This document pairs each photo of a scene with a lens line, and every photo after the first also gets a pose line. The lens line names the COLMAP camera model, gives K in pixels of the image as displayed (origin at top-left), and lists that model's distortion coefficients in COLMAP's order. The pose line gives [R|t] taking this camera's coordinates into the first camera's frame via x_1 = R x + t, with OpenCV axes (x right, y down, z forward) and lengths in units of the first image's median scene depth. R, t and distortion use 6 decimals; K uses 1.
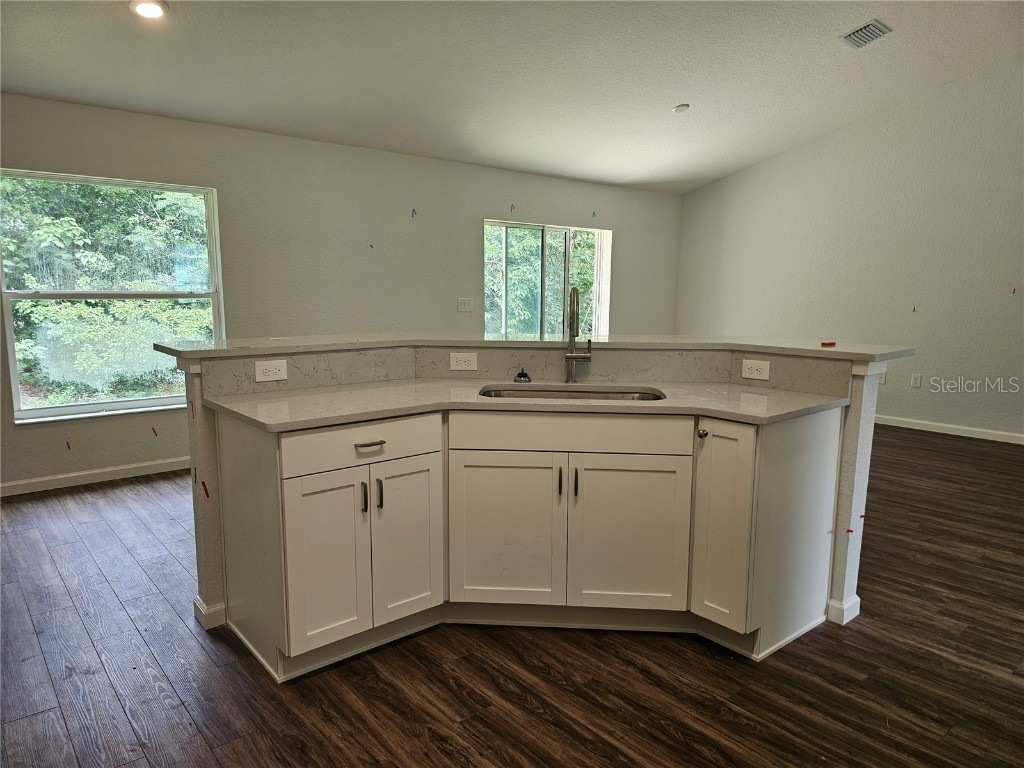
lens RADIAL K [[684.3, 0, 513.5], [0, 684.3, 390.2], [0, 0, 1]] dist [0.061742, -0.044816]
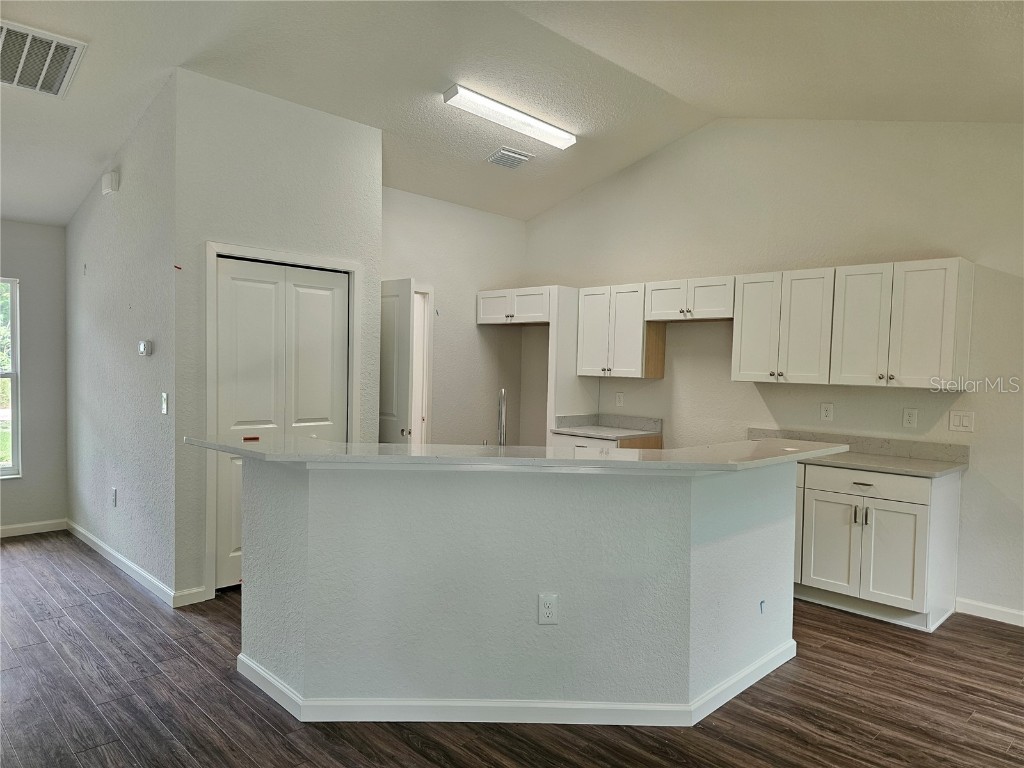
lens RADIAL K [[673.3, 0, 540.8], [0, 673.3, 399.7], [0, 0, 1]] dist [0.003167, -0.036260]
pose [[-0.993417, -0.030415, -0.110443, 0.114568], [-0.051894, 0.978995, 0.197172, -0.251394], [0.102126, 0.201605, -0.974128, 1.510552]]
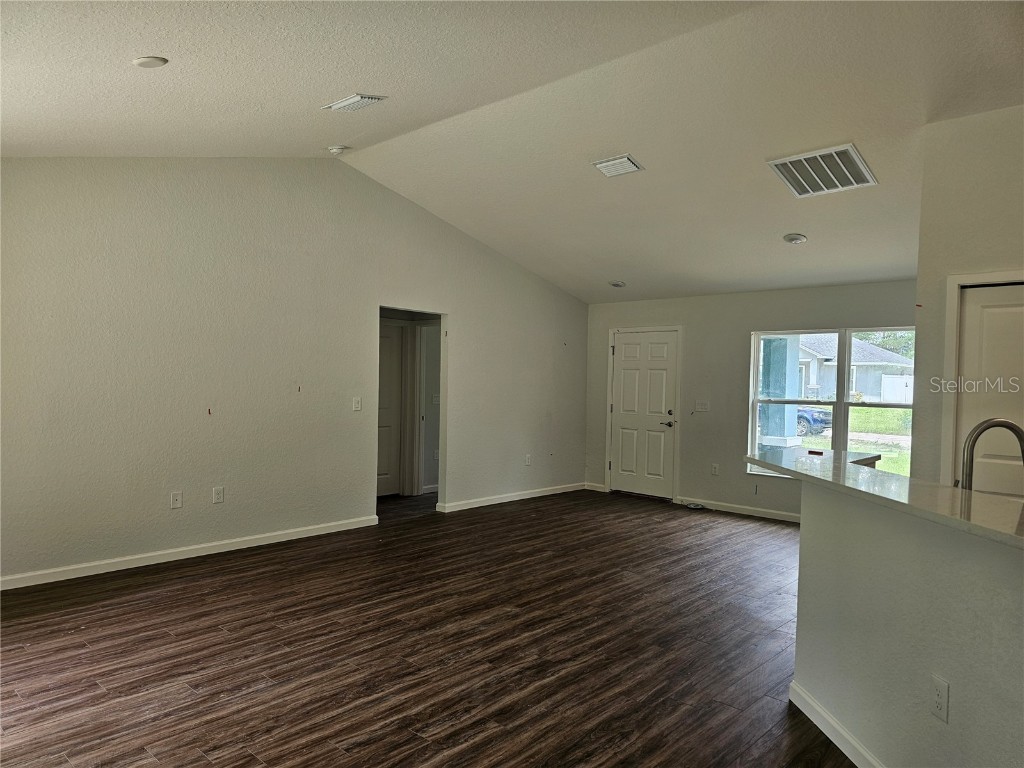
lens RADIAL K [[684.3, 0, 513.5], [0, 684.3, 390.2], [0, 0, 1]] dist [0.061742, -0.044816]
pose [[-0.115500, -0.027756, 0.992920, -0.498994], [0.132511, 0.990244, 0.043096, -0.220596], [-0.984429, 0.136550, -0.110695, 1.246161]]
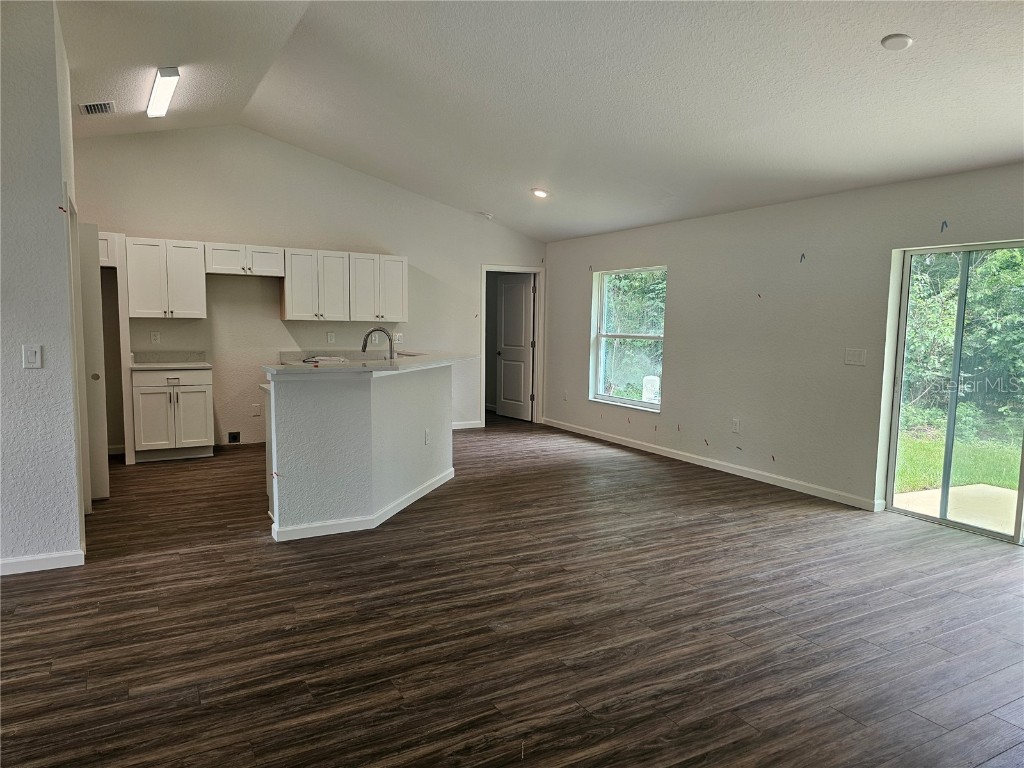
lens RADIAL K [[684.3, 0, 513.5], [0, 684.3, 390.2], [0, 0, 1]] dist [0.061742, -0.044816]
pose [[-0.188607, 0.087919, -0.978109, 1.384084], [-0.167710, 0.978470, 0.120290, -0.199433], [0.967626, 0.186726, -0.169801, 1.275590]]
